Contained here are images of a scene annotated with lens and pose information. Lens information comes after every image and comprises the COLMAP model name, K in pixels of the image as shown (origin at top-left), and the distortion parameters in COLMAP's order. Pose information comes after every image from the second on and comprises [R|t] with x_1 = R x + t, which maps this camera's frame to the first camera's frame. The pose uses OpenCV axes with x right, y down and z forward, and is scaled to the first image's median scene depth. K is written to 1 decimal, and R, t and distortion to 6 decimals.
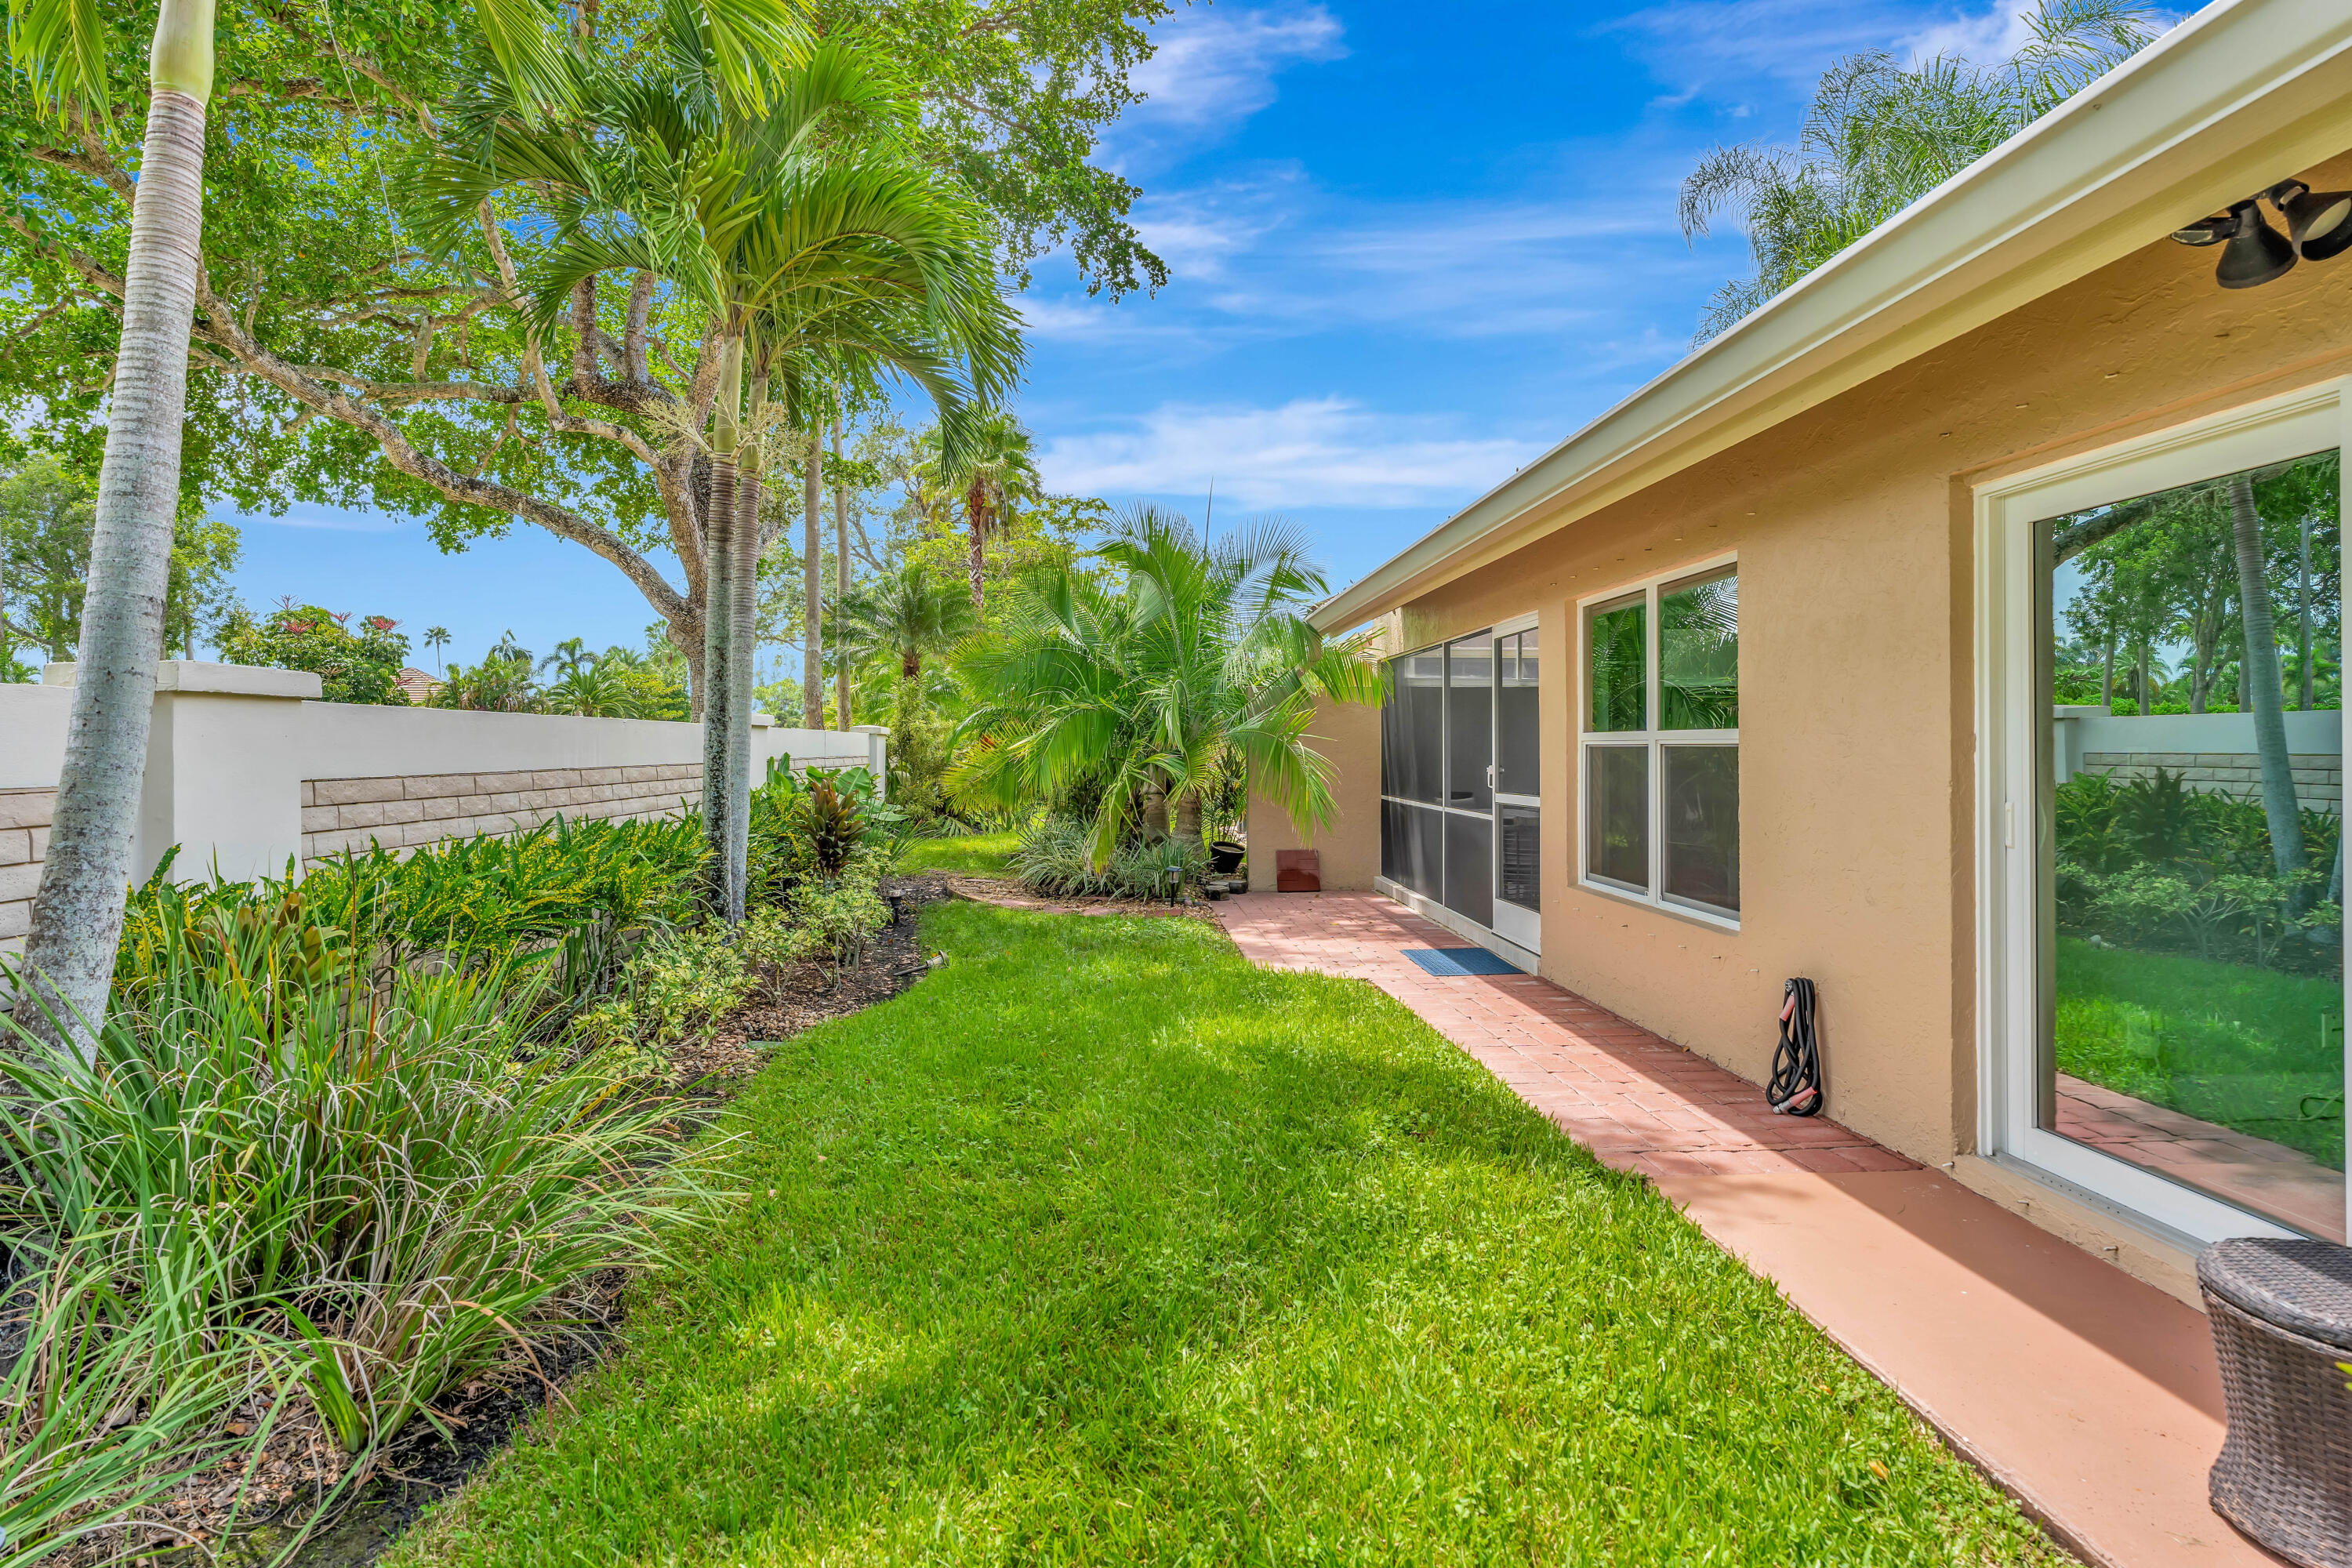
lens RADIAL K [[1265.9, 0, 1145.1], [0, 1265.9, 736.4], [0, 0, 1]] dist [0.001133, 0.001689]
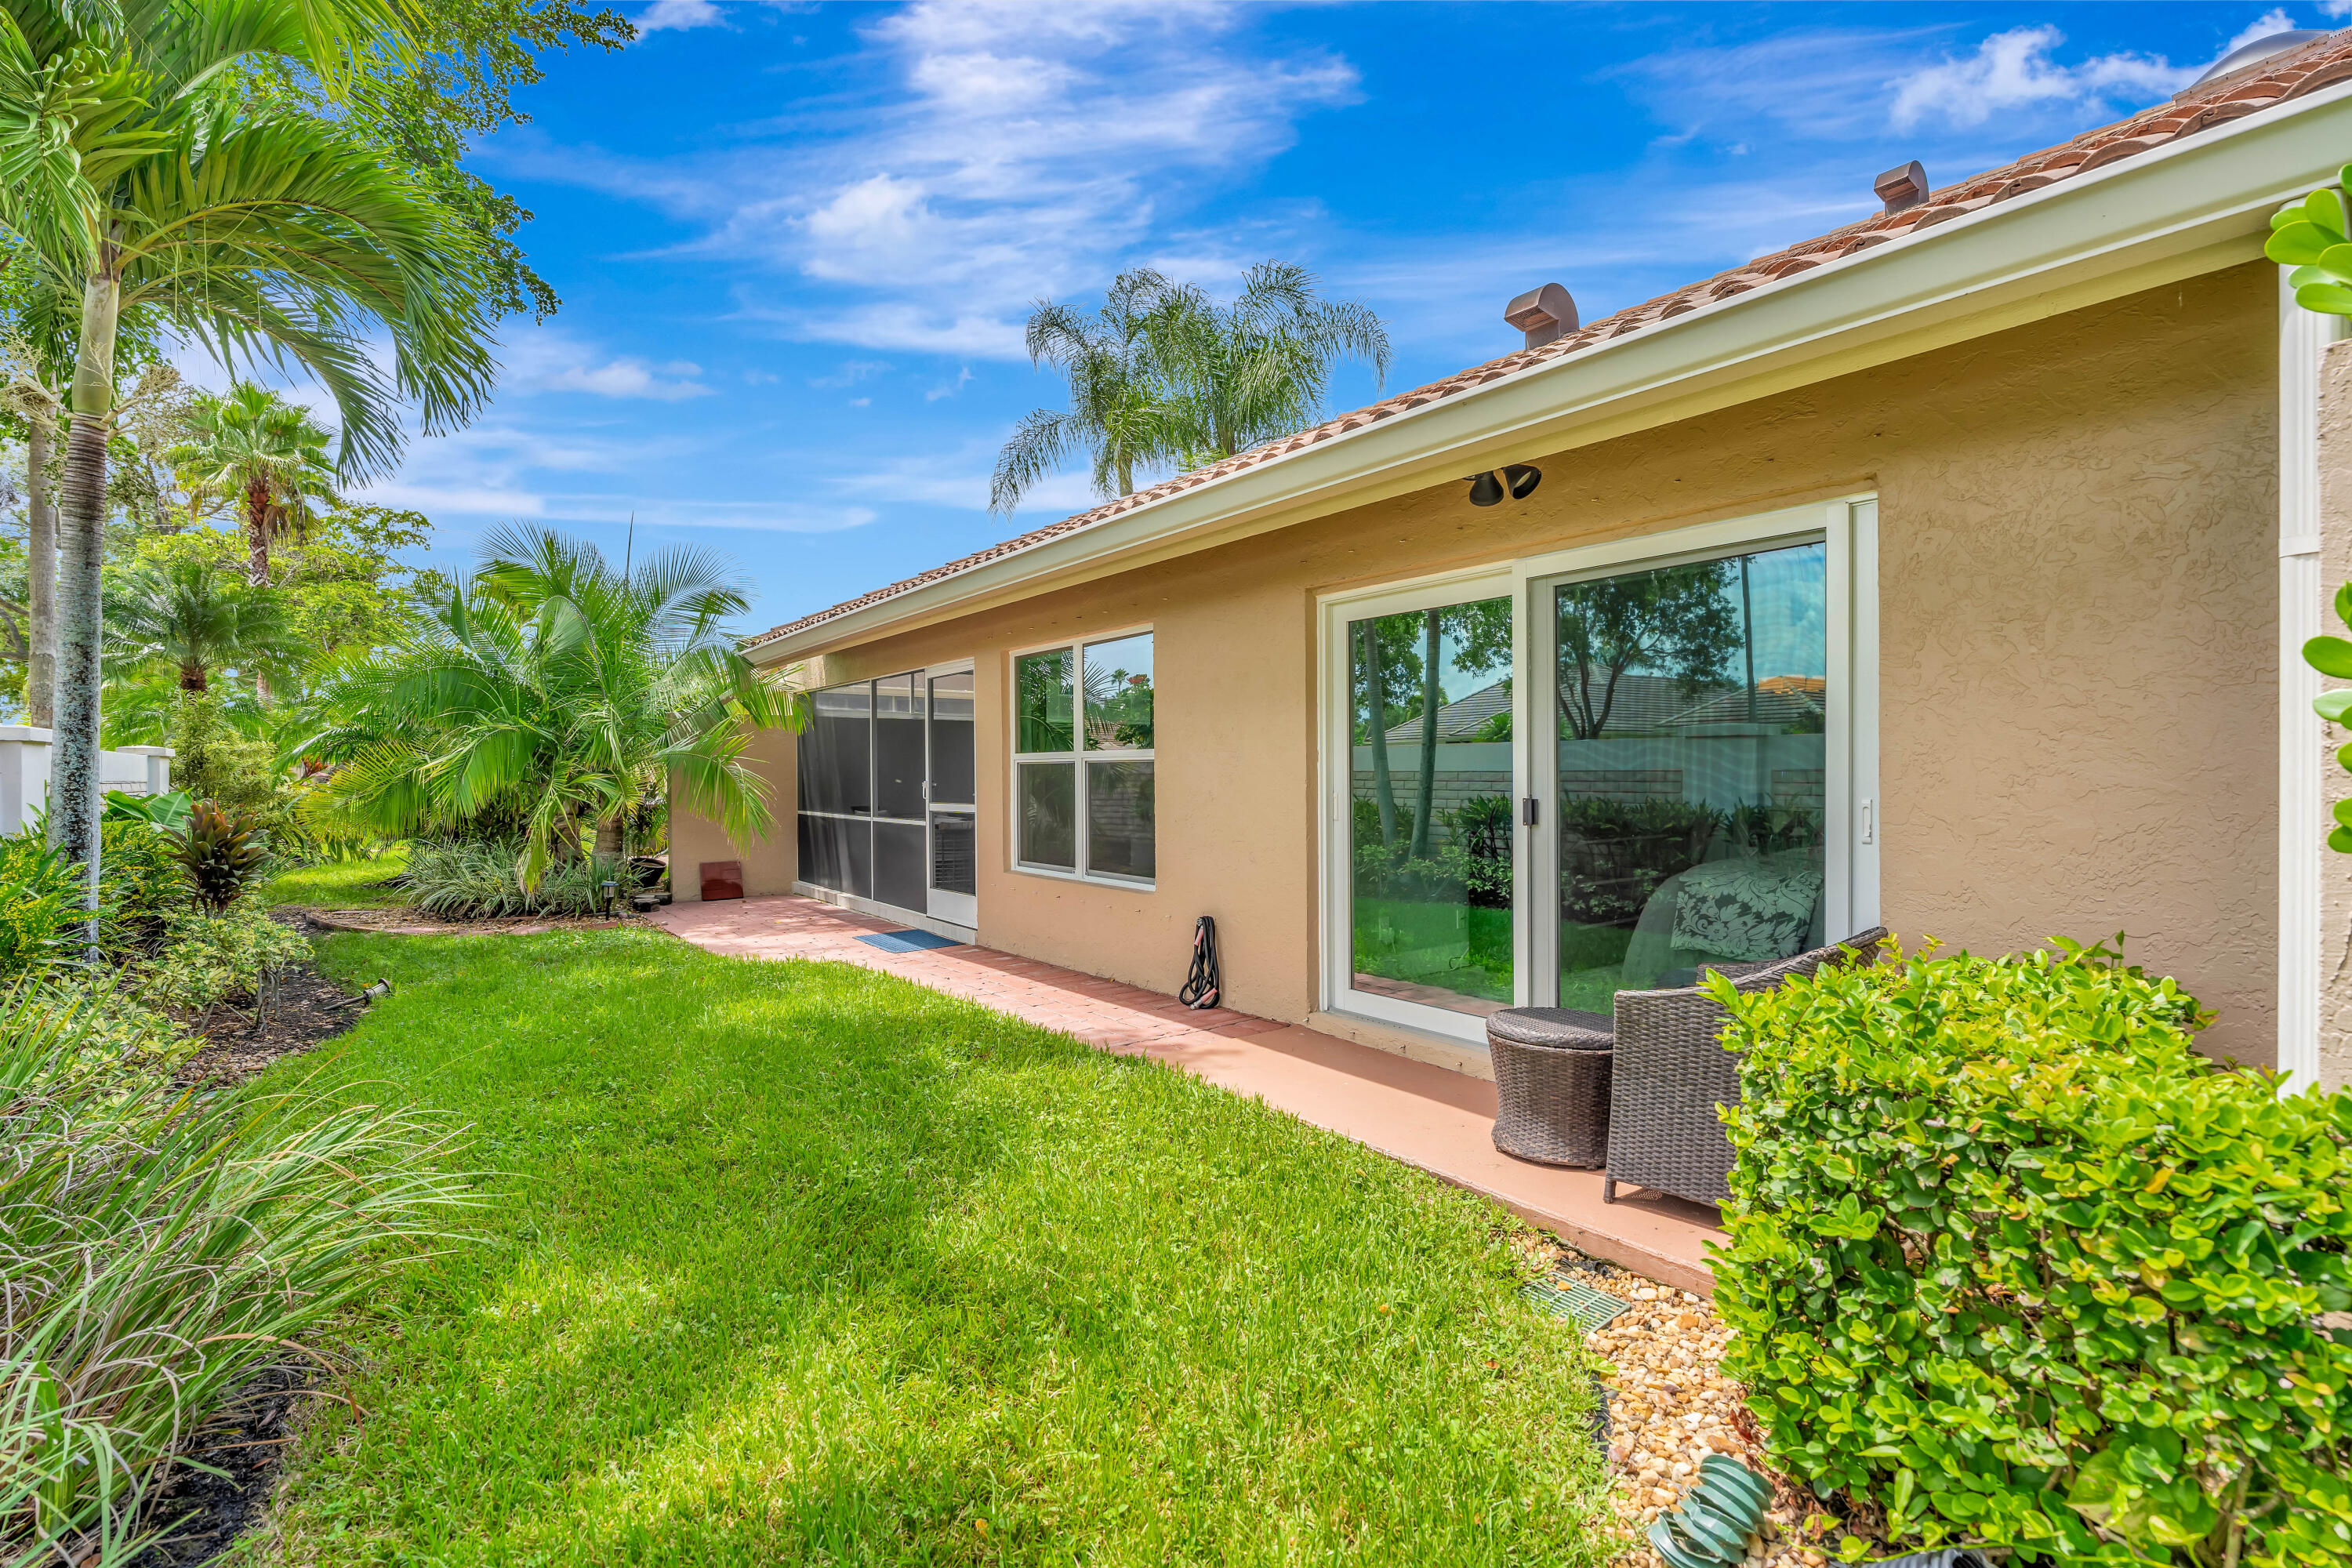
lens RADIAL K [[1086.2, 0, 1193.3], [0, 1086.2, 783.6], [0, 0, 1]] dist [-0.002002, 0.000861]
pose [[0.818247, -0.007472, 0.574818, -0.110566], [-0.001849, 0.999876, 0.015629, 0.007440], [-0.574864, -0.013851, 0.818132, -0.014829]]
